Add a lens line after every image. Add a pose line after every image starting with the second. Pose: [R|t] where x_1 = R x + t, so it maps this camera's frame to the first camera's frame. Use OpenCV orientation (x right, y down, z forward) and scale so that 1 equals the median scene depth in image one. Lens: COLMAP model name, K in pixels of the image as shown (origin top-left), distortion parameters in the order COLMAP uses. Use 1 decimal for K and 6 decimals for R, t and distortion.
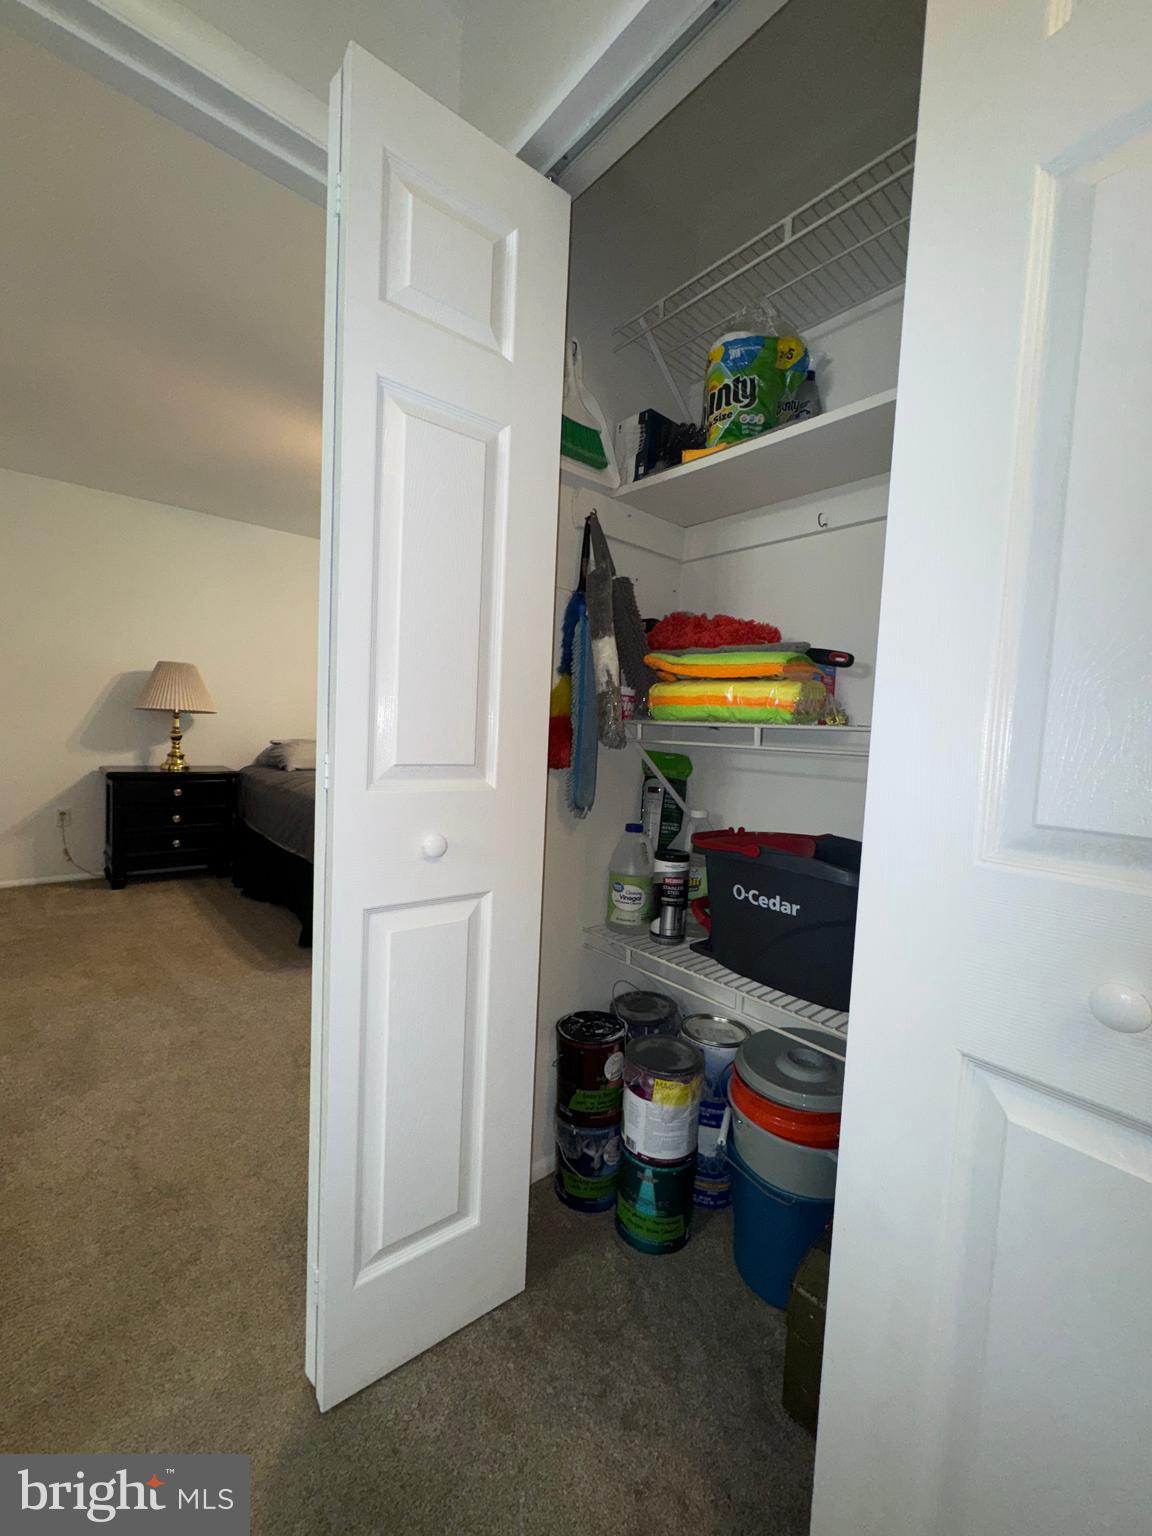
lens RADIAL K [[612.7, 0, 576.0], [0, 612.7, 768.0], [0, 0, 1]] dist [-0.004267, -0.000349]
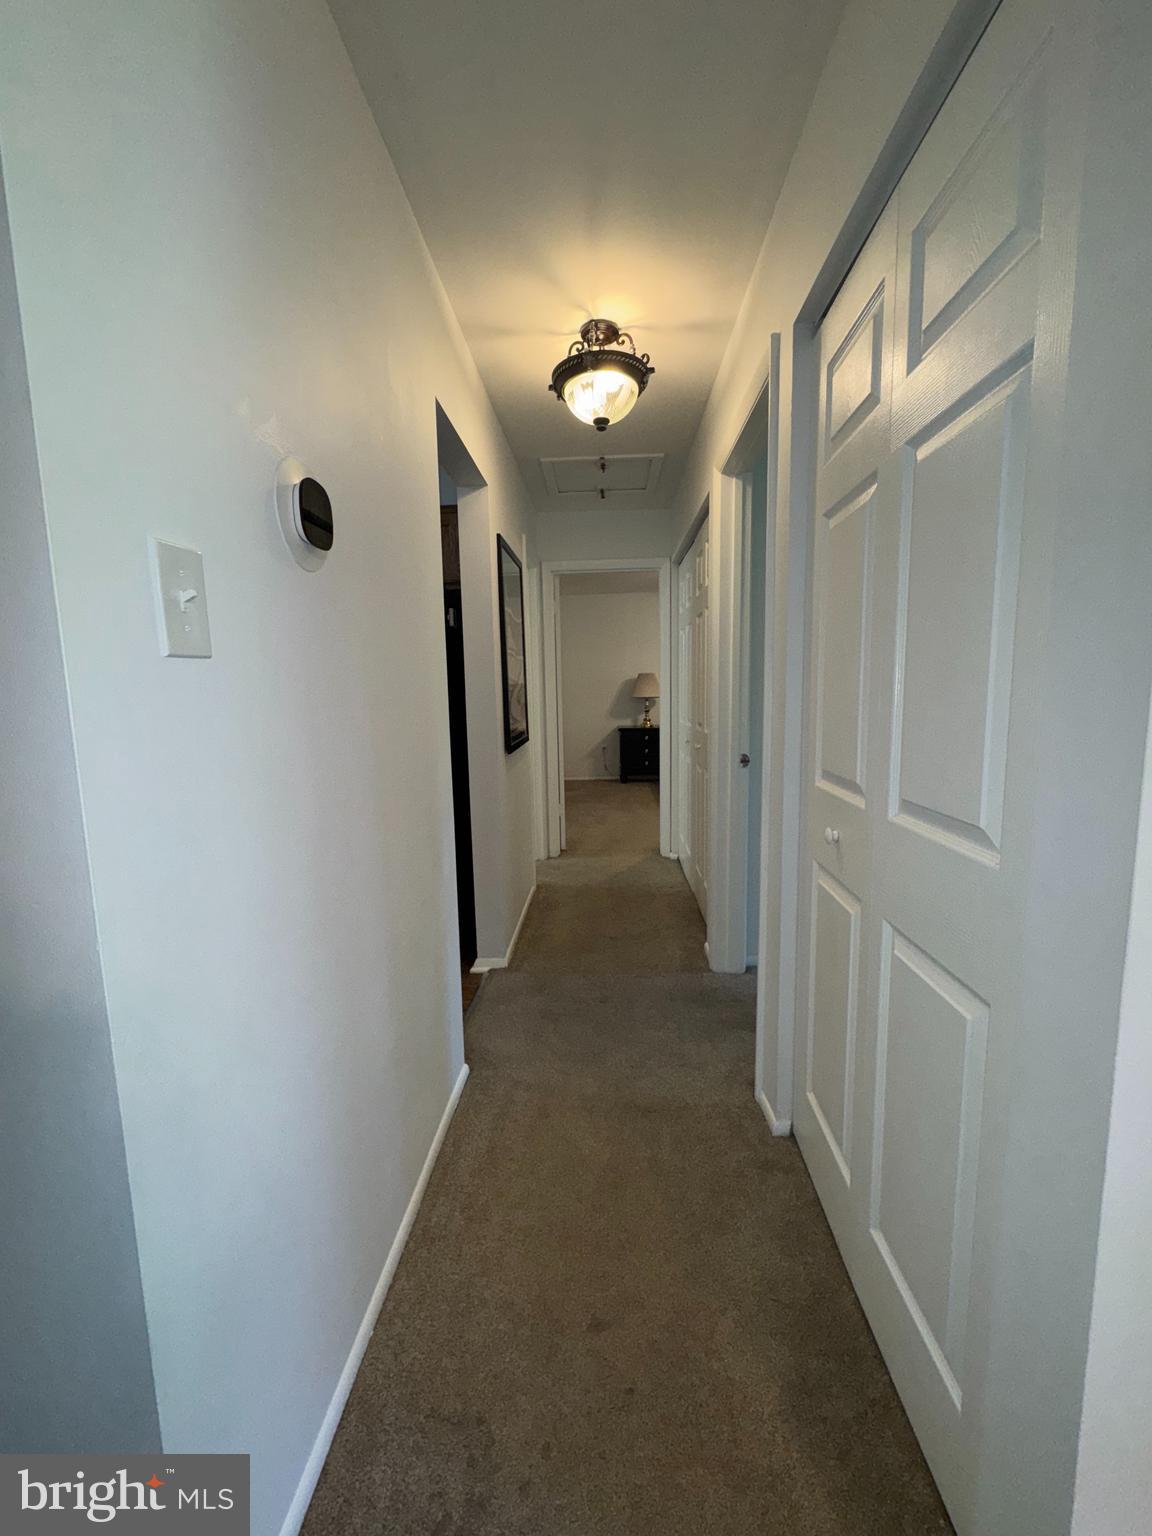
lens RADIAL K [[612.7, 0, 576.0], [0, 612.7, 768.0], [0, 0, 1]] dist [-0.004267, -0.000349]
pose [[0.718553, 0.029579, -0.694843, 0.581148], [0.009438, 0.998588, 0.052270, 0.030050], [0.695408, -0.044116, 0.717259, -0.611255]]
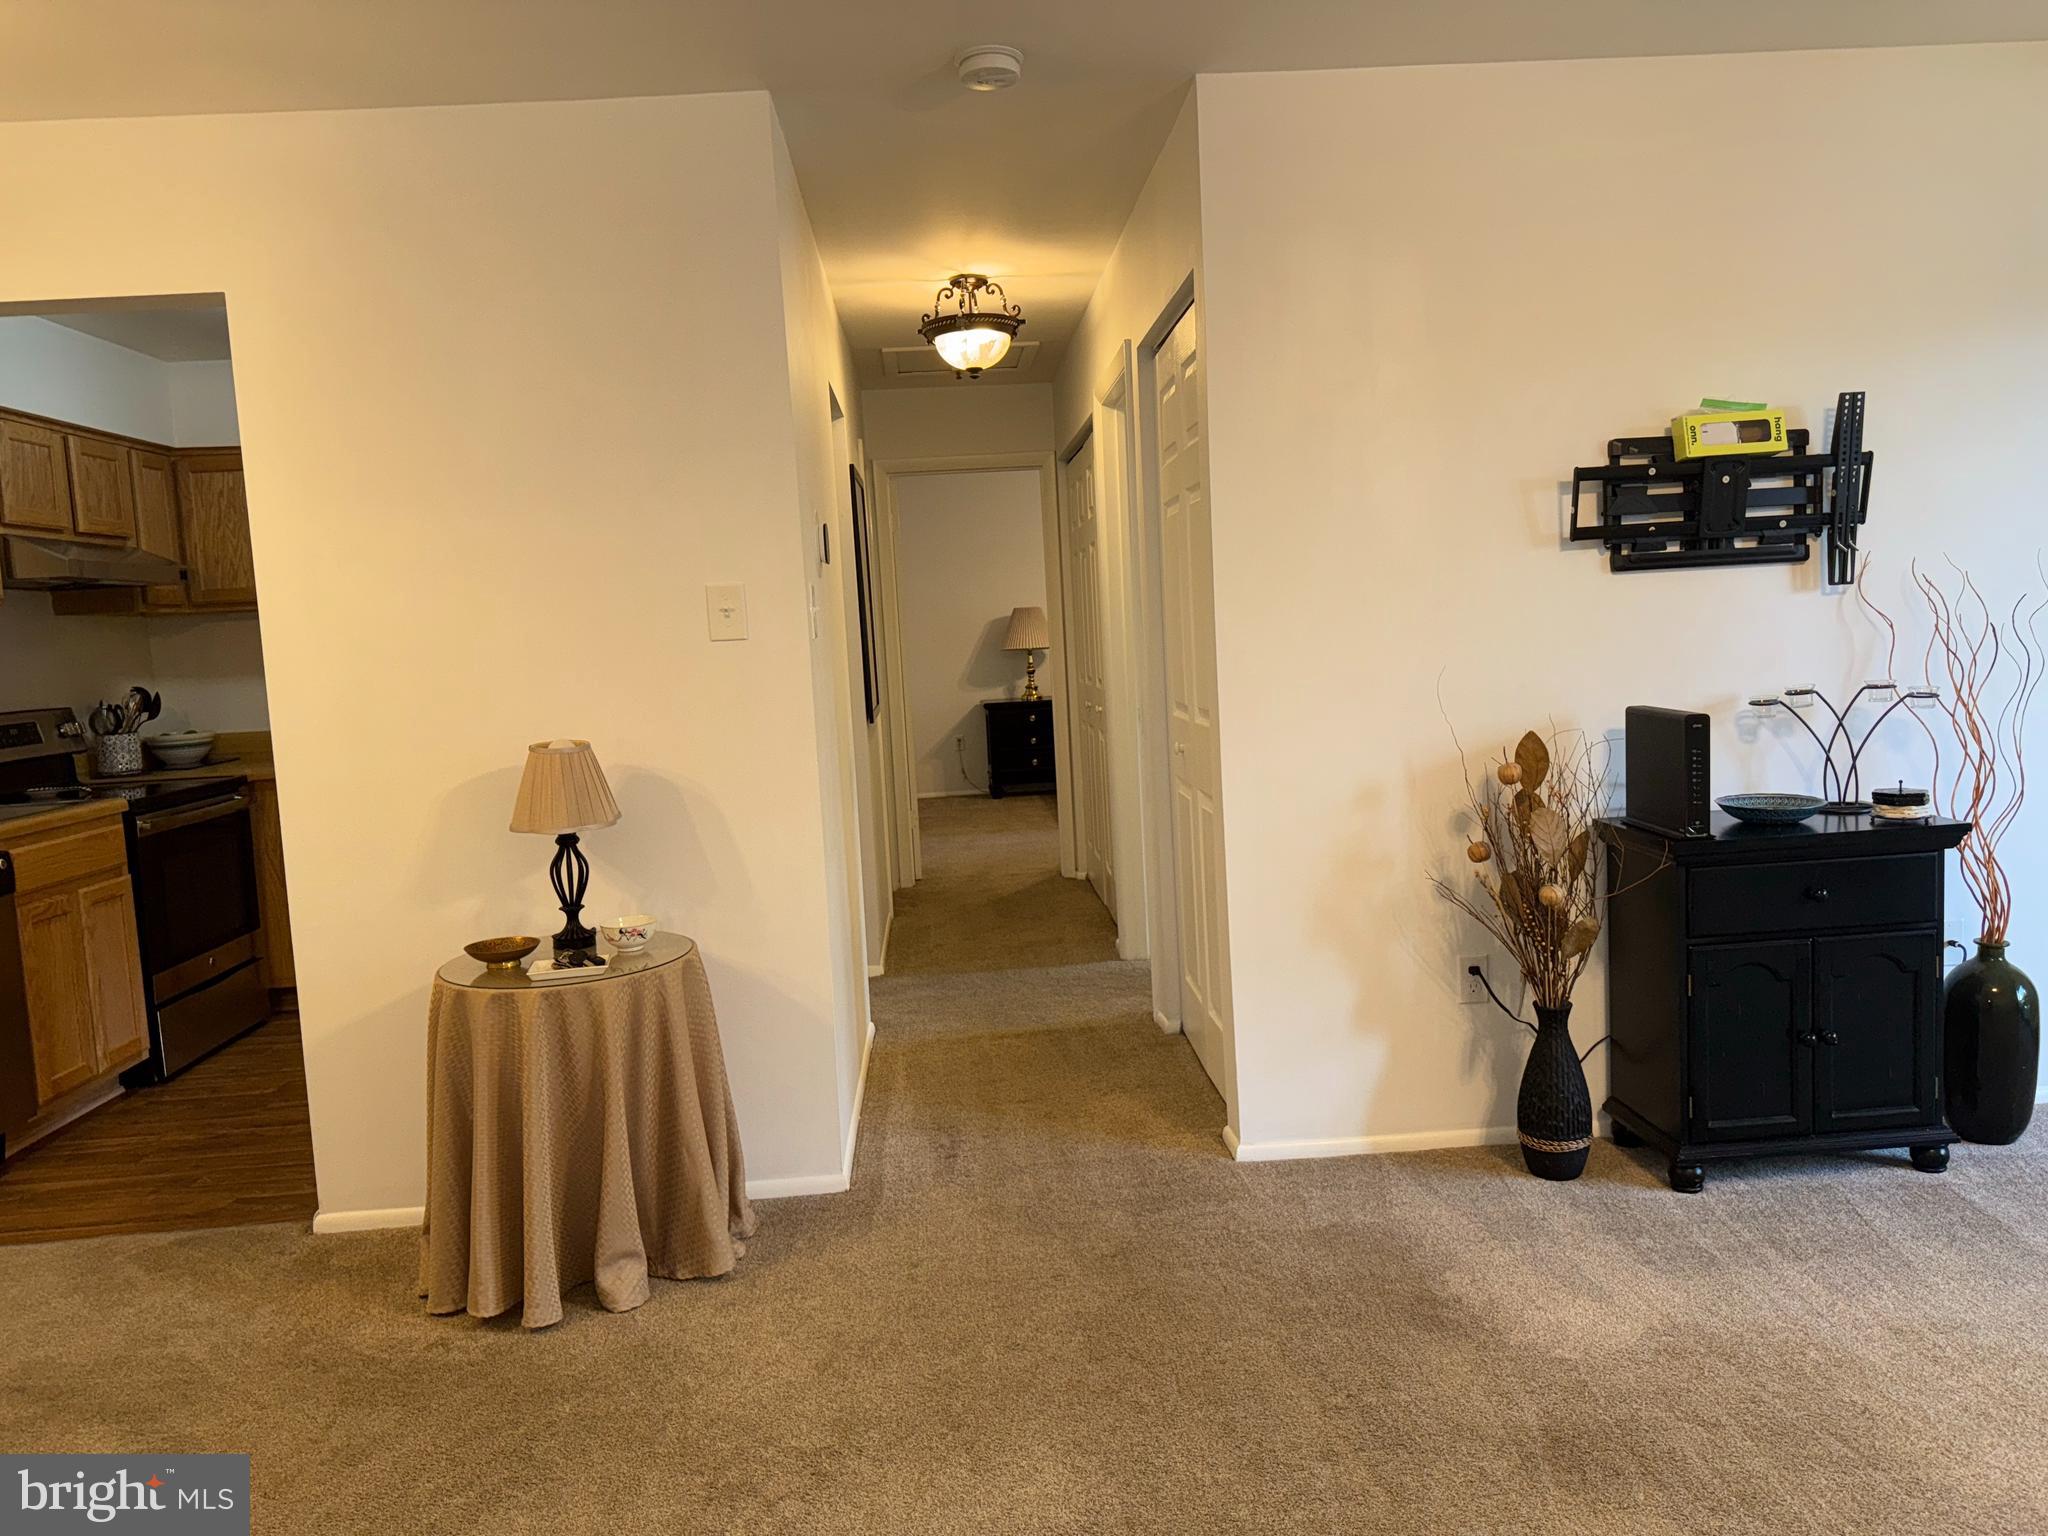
lens RADIAL K [[1450.2, 0, 1018.6], [0, 1450.2, 759.5], [0, 0, 1]] dist [0.008454, -0.004987]
pose [[0.787845, -0.032118, -0.615035, 1.028816], [0.052565, 0.998502, 0.015192, 0.074017], [0.613626, -0.044298, 0.788353, -1.208270]]
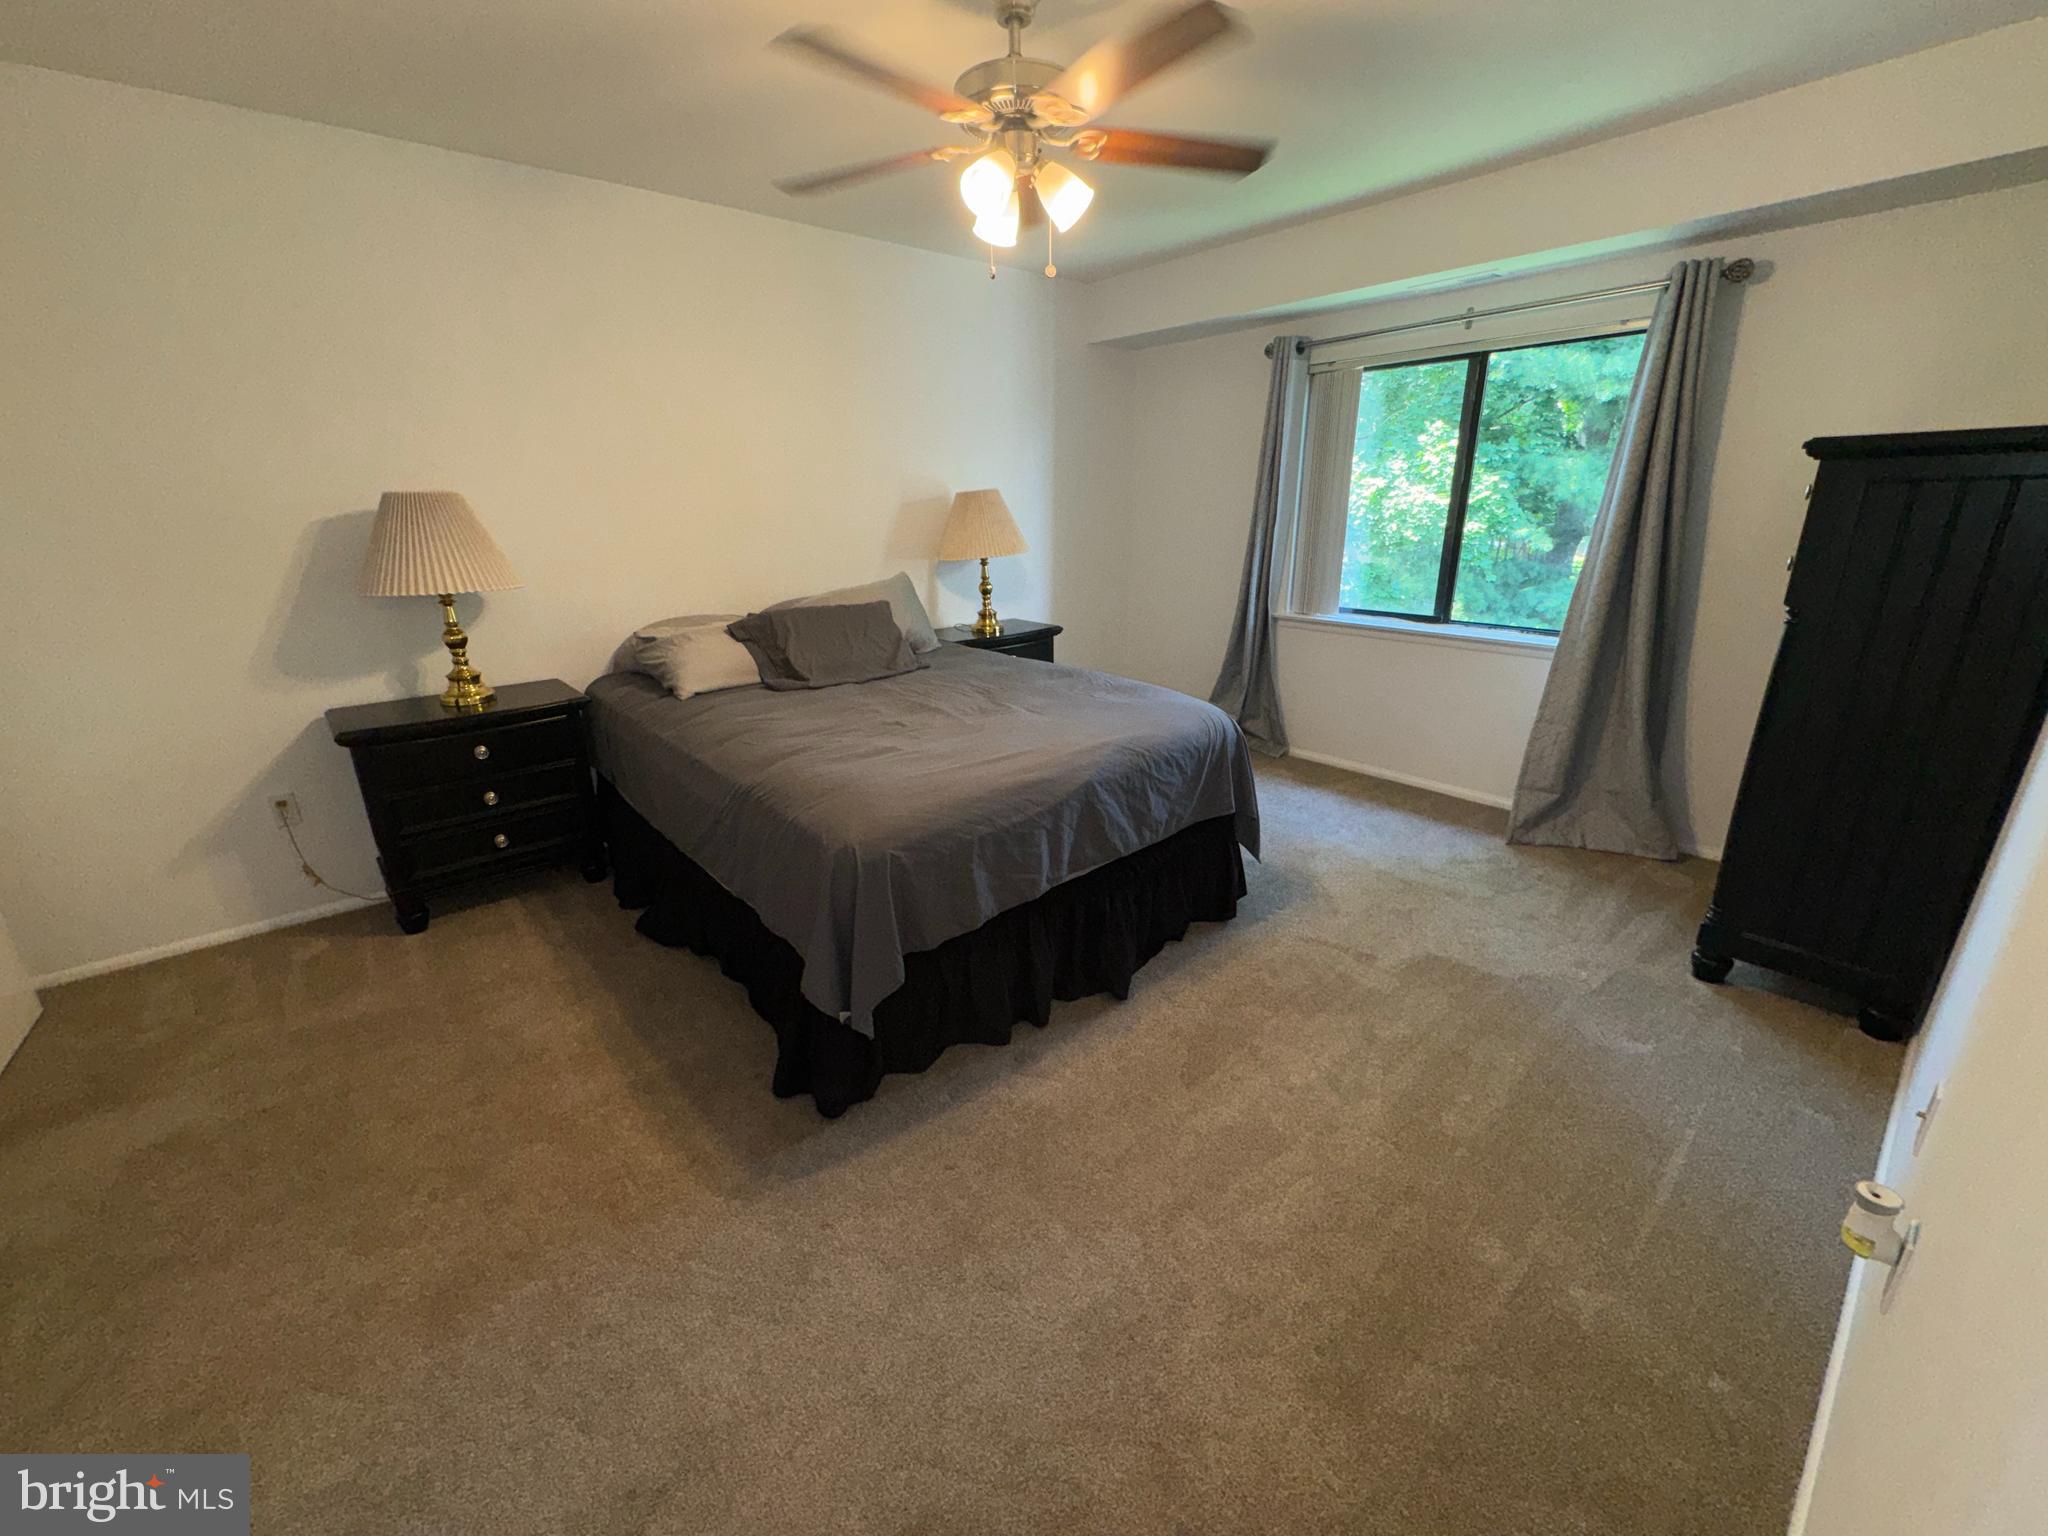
lens RADIAL K [[816.9, 0, 1019.9], [0, 816.9, 773.2], [0, 0, 1]] dist [-0.004267, -0.000349]
pose [[0.998444, -0.045322, -0.032482, -0.161178], [0.052327, 0.962813, 0.265052, -0.102327], [0.019262, -0.266339, 0.963687, 0.317055]]
